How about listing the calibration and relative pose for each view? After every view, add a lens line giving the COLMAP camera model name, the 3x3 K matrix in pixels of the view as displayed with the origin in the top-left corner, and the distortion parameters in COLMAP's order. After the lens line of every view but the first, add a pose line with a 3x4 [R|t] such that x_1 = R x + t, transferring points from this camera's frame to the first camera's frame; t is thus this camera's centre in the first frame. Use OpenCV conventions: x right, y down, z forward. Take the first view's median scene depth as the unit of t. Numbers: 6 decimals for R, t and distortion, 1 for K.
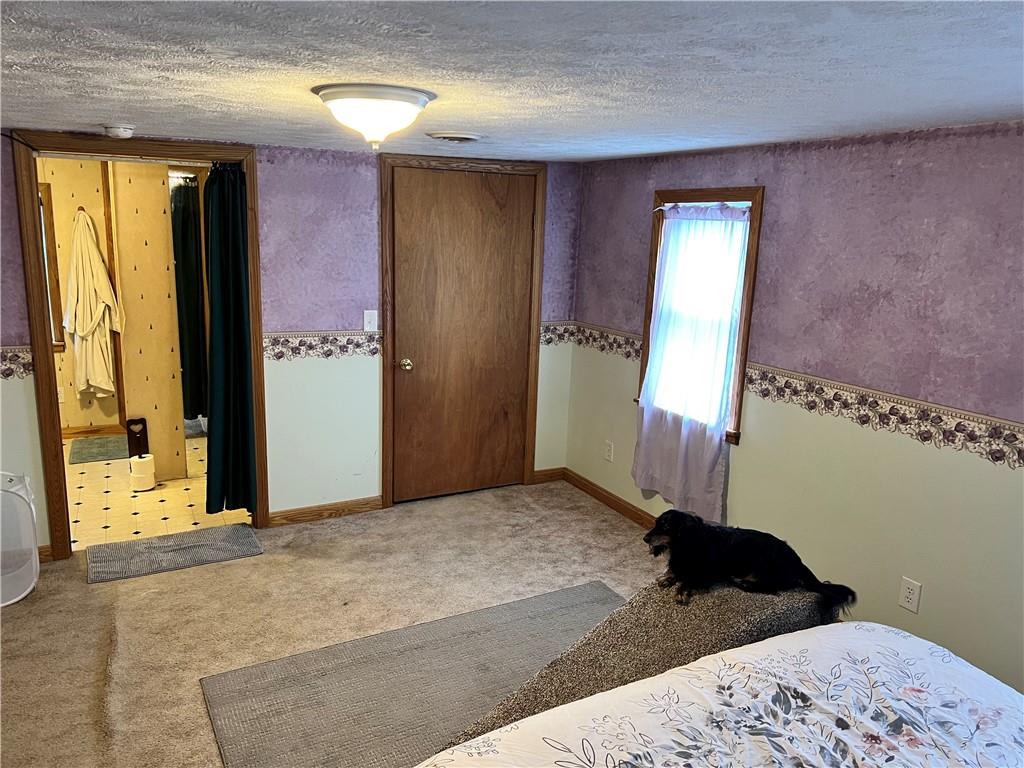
lens RADIAL K [[702.8, 0, 513.3], [0, 702.8, 385.9], [0, 0, 1]] dist [-0.006453, -0.006783]
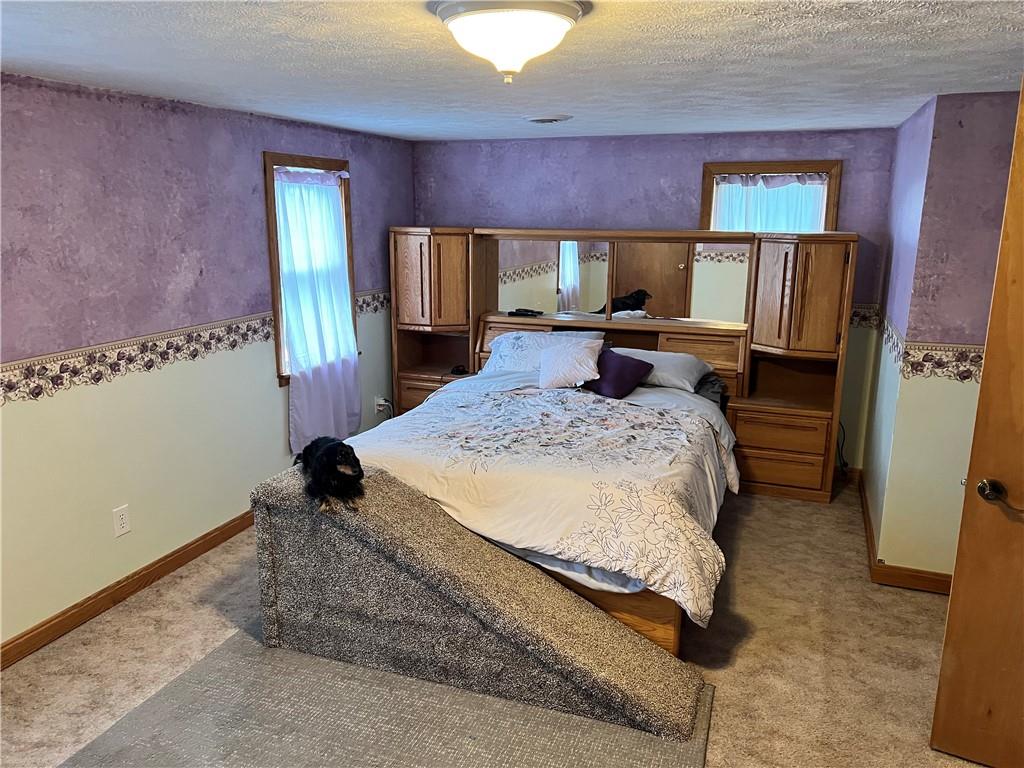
lens RADIAL K [[769.3, 0, 514.7], [0, 769.3, 382.9], [0, 0, 1]] dist [0.052233, -0.050635]
pose [[-0.647966, -0.212215, 0.731508, -0.714835], [0.134496, 0.913431, 0.384128, -0.299725], [-0.749700, 0.347287, -0.563331, 1.236974]]
